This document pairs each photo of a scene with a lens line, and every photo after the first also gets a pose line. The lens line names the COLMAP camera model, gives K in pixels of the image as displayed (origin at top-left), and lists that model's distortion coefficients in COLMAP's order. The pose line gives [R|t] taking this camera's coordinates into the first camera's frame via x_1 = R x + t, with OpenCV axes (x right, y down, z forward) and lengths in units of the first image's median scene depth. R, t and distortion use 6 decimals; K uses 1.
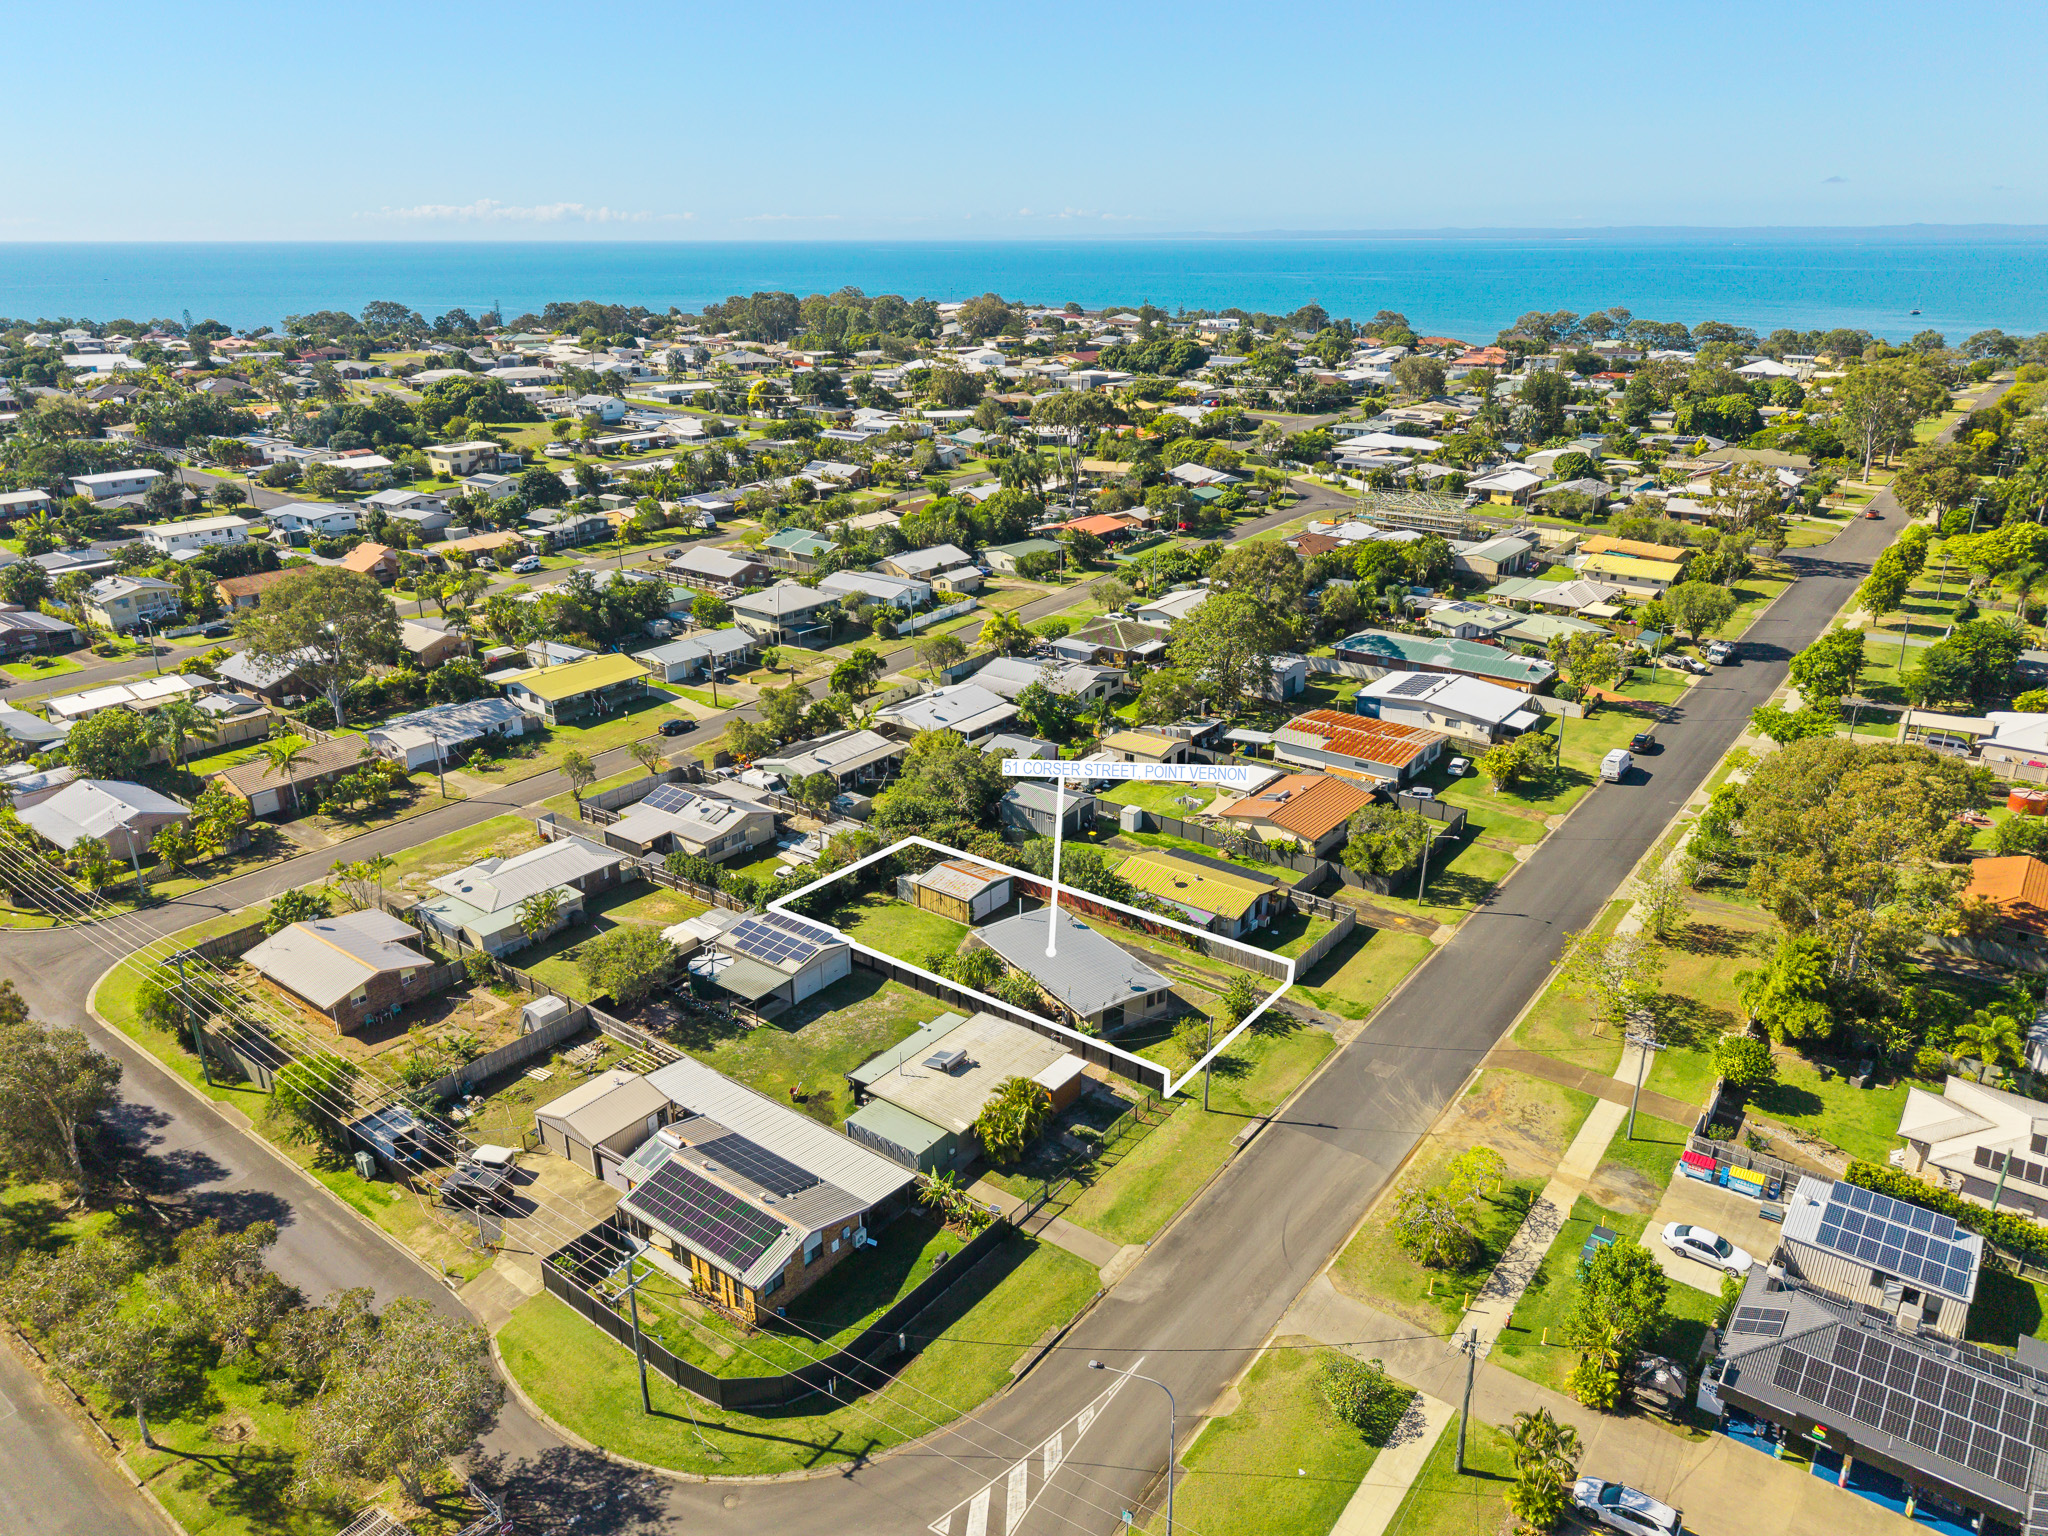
lens RADIAL K [[1359.0, 0, 1024.0], [0, 1359.0, 768.0], [0, 0, 1]] dist [0.008297, -0.001310]
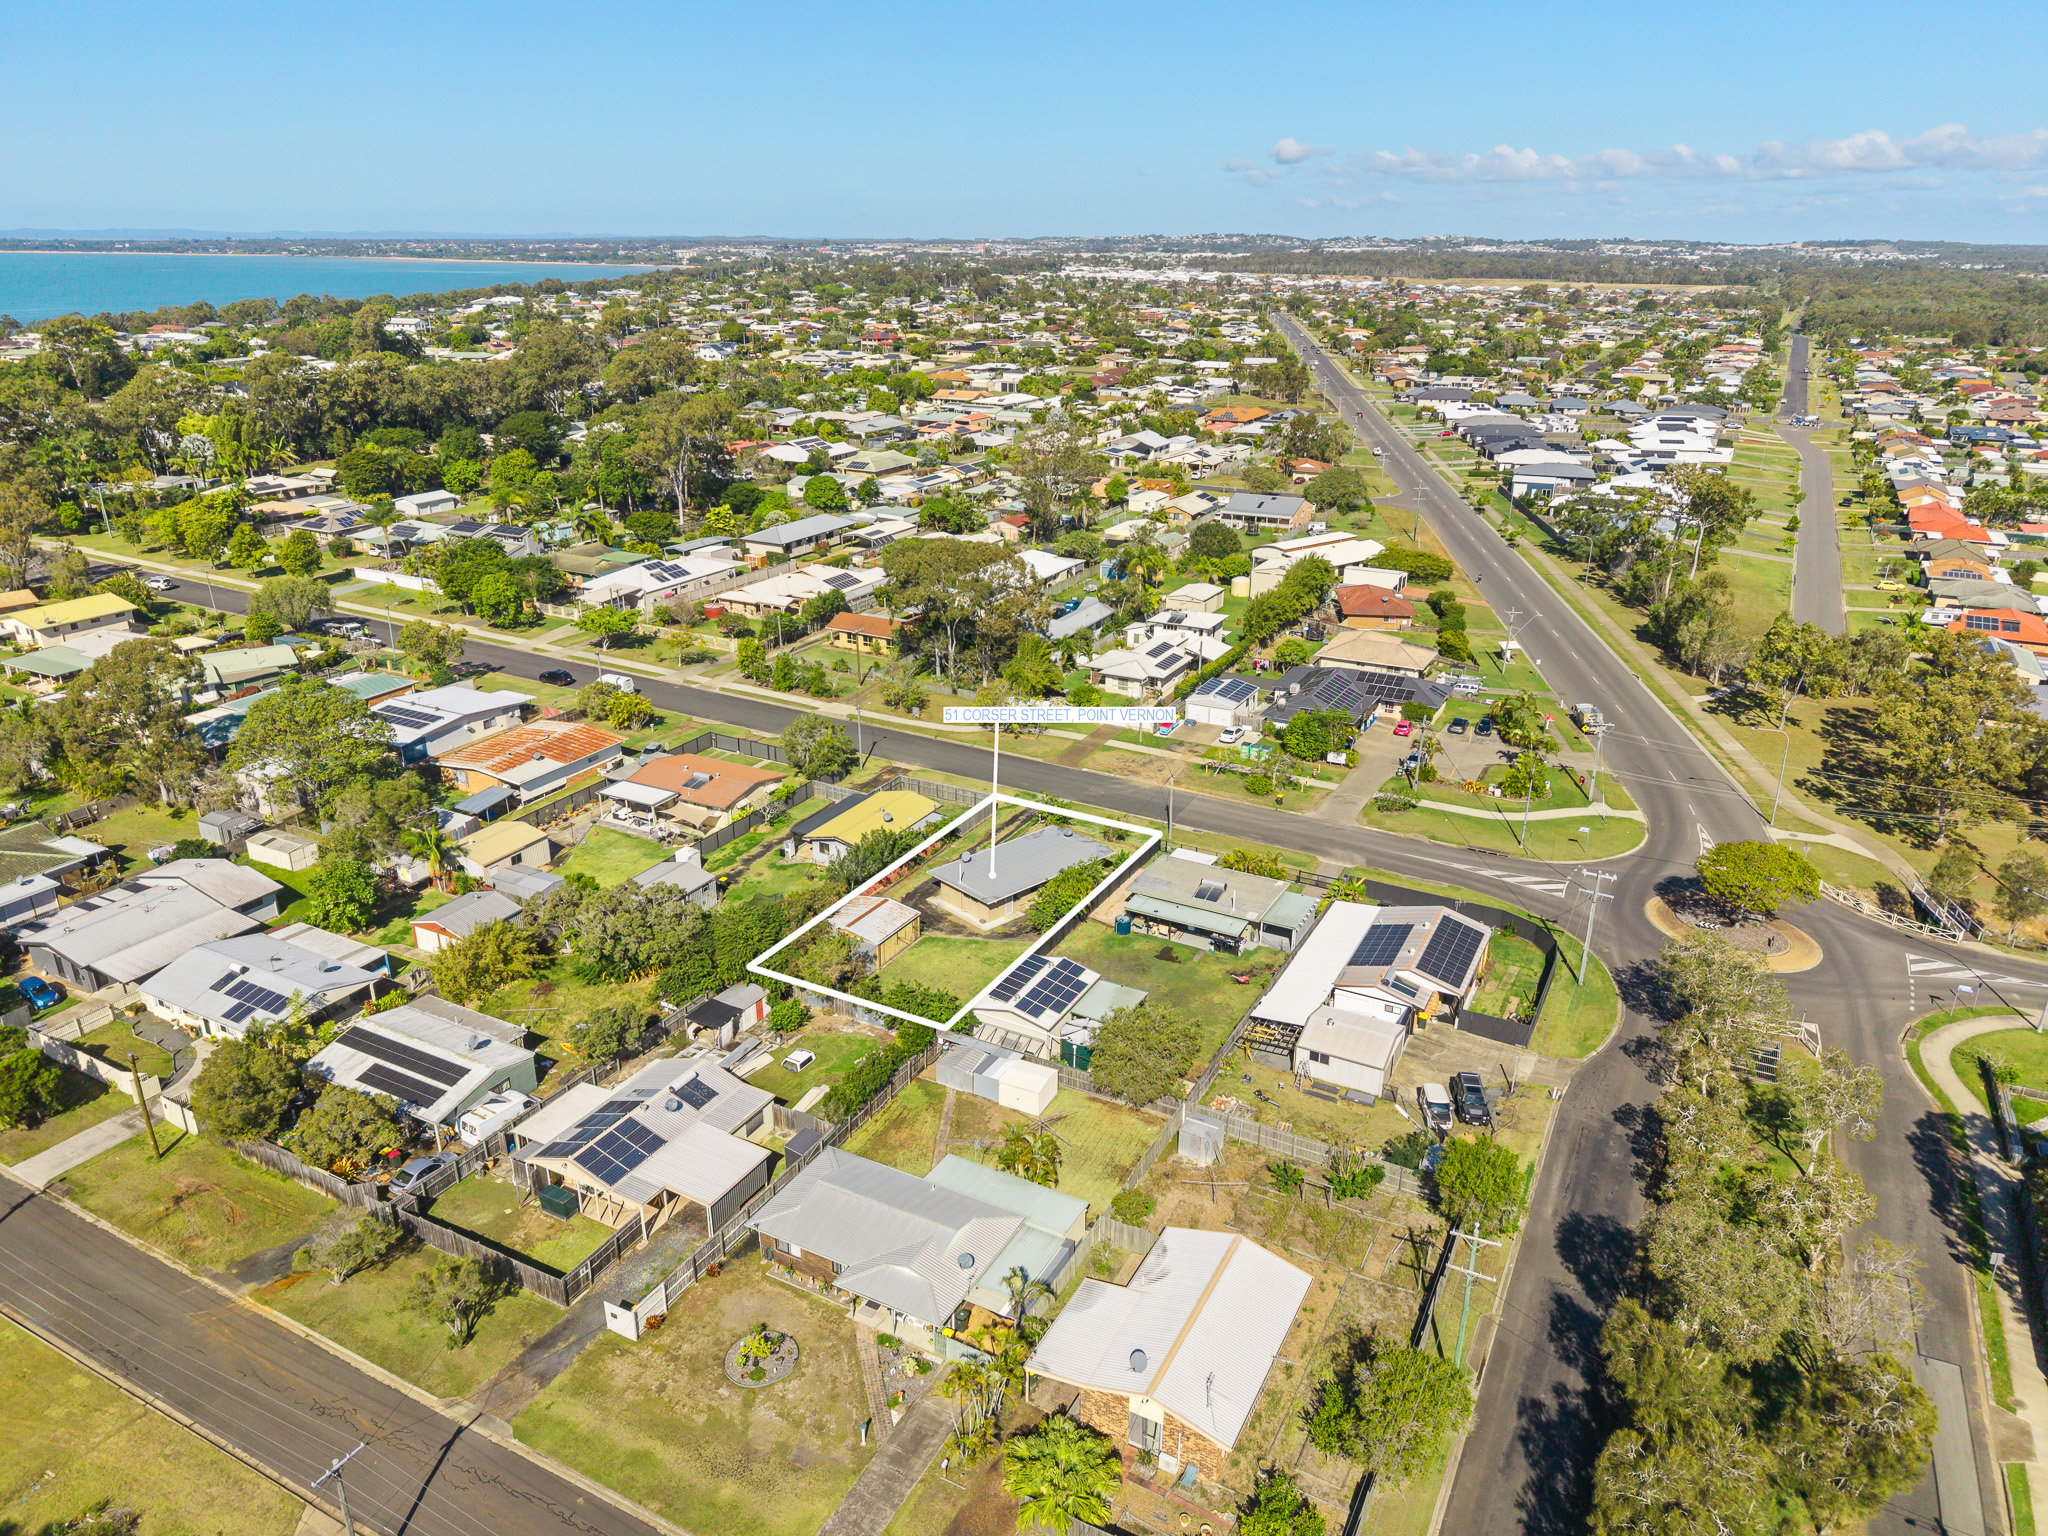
lens RADIAL K [[1398.7, 0, 958.0], [0, 1398.7, 767.9], [0, 0, 1]] dist [-0.002021, -0.001550]
pose [[-0.137937, -0.343793, 0.928859, -0.880957], [0.354588, 0.858522, 0.370416, -0.330498], [-0.924792, 0.380457, 0.003483, 0.860214]]
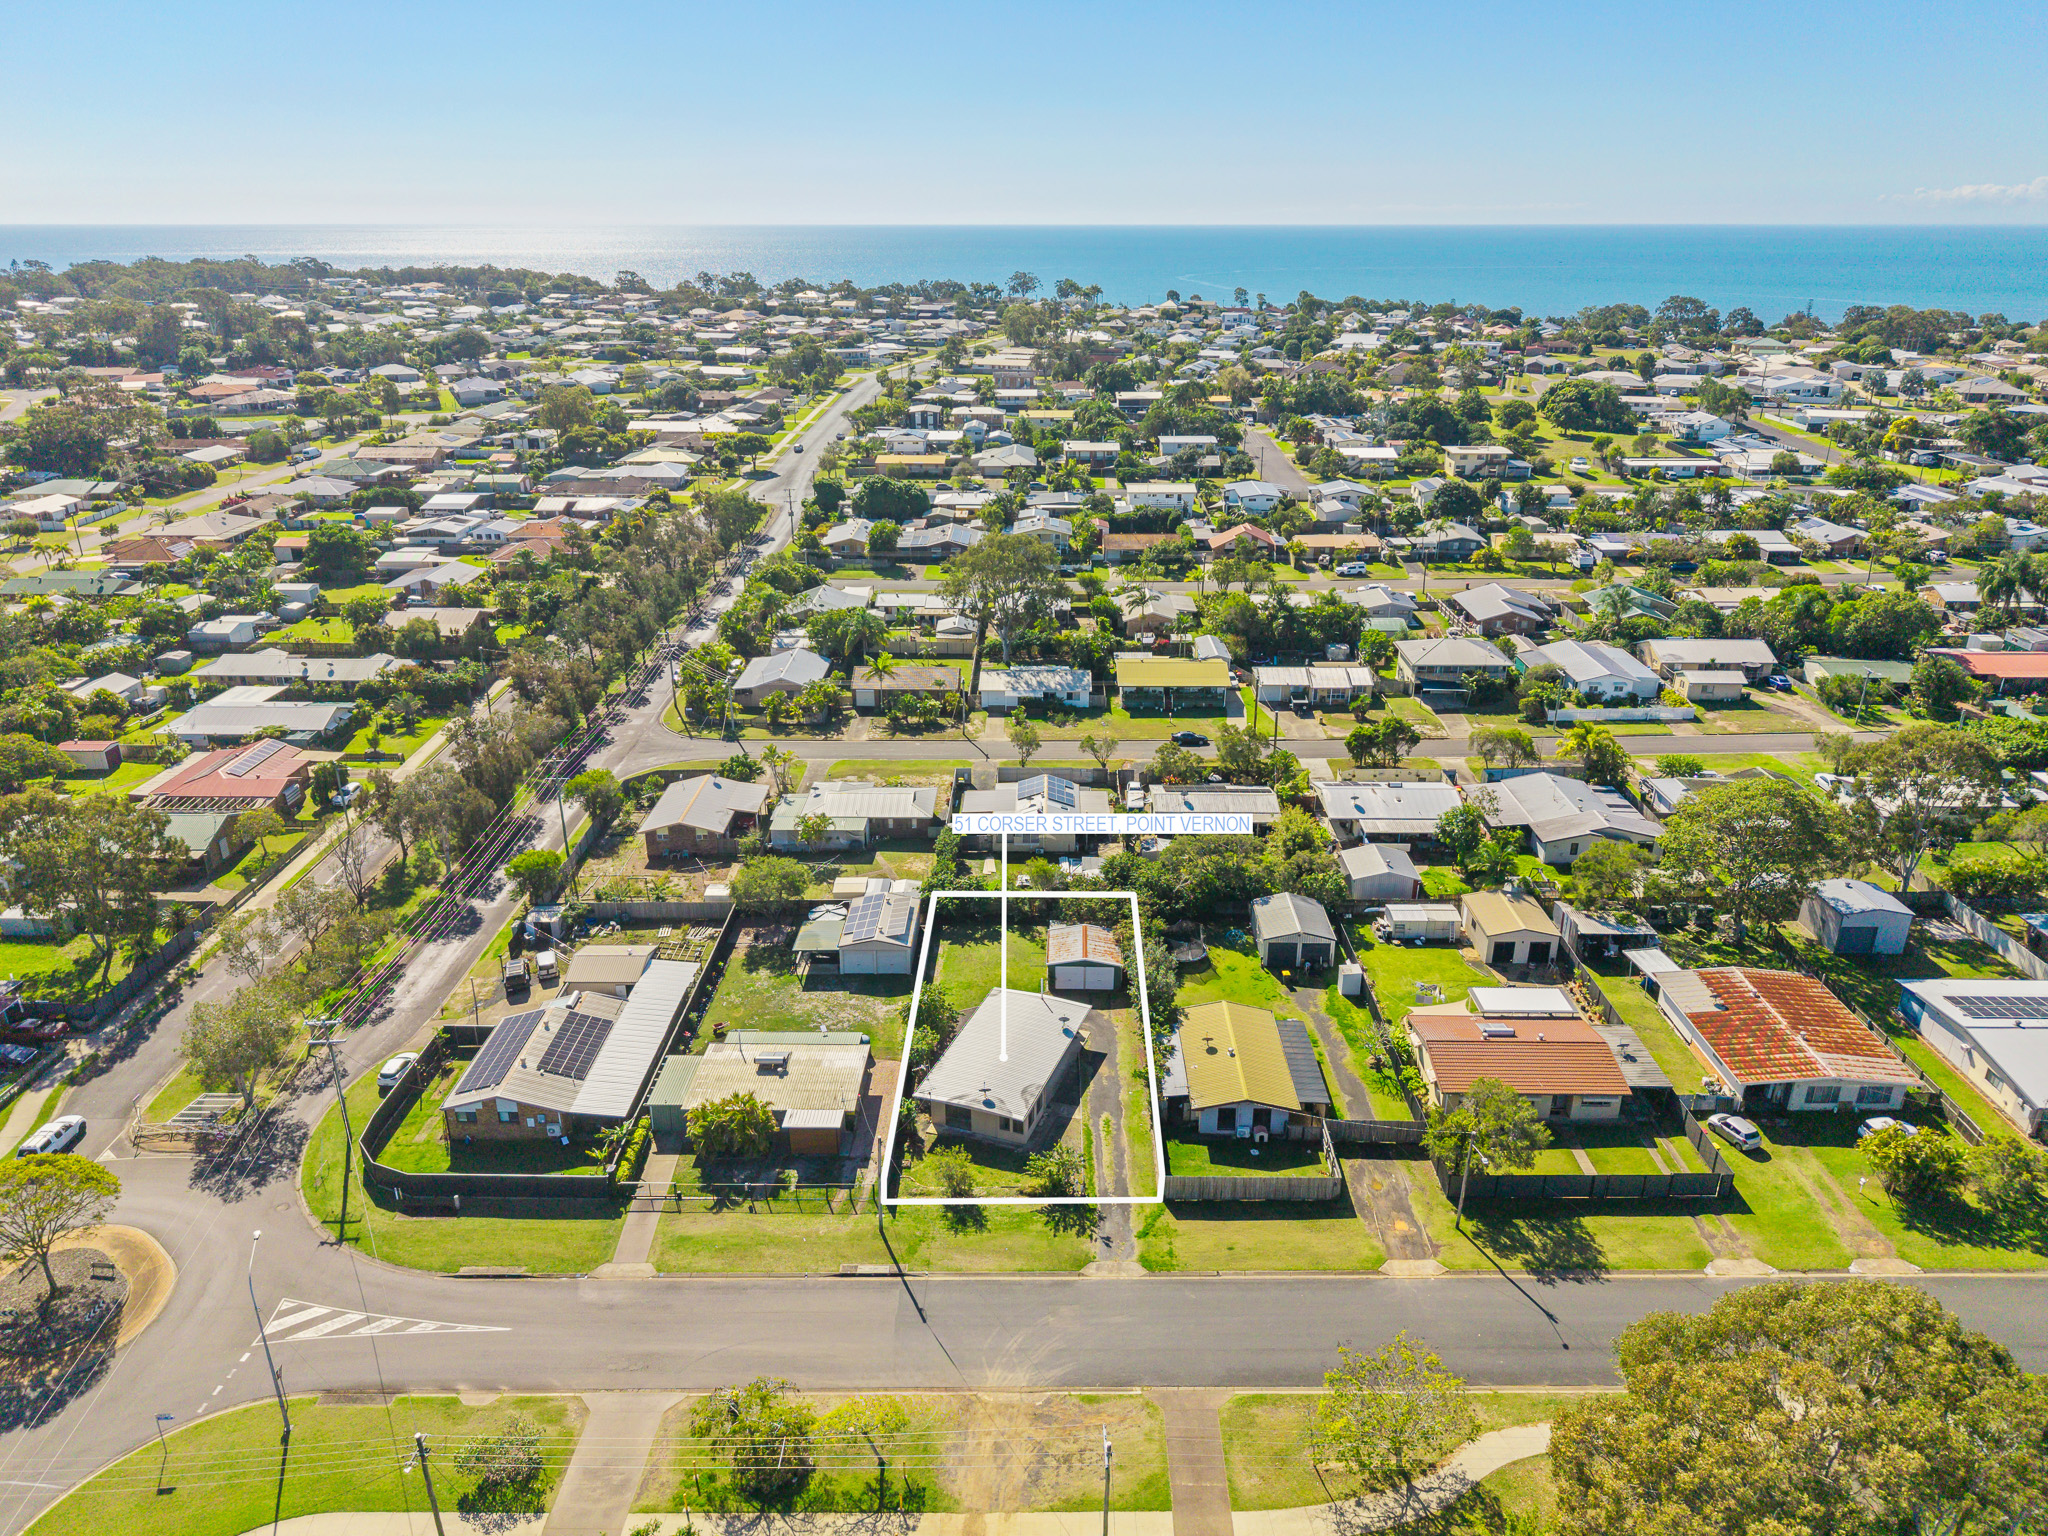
lens RADIAL K [[1359.0, 0, 1024.0], [0, 1359.0, 768.0], [0, 0, 1]] dist [0.008297, -0.001310]
pose [[0.597681, 0.297780, -0.744382, 0.588936], [-0.291084, 0.945707, 0.144599, -0.161082], [0.747025, 0.130253, 0.651910, 0.304008]]
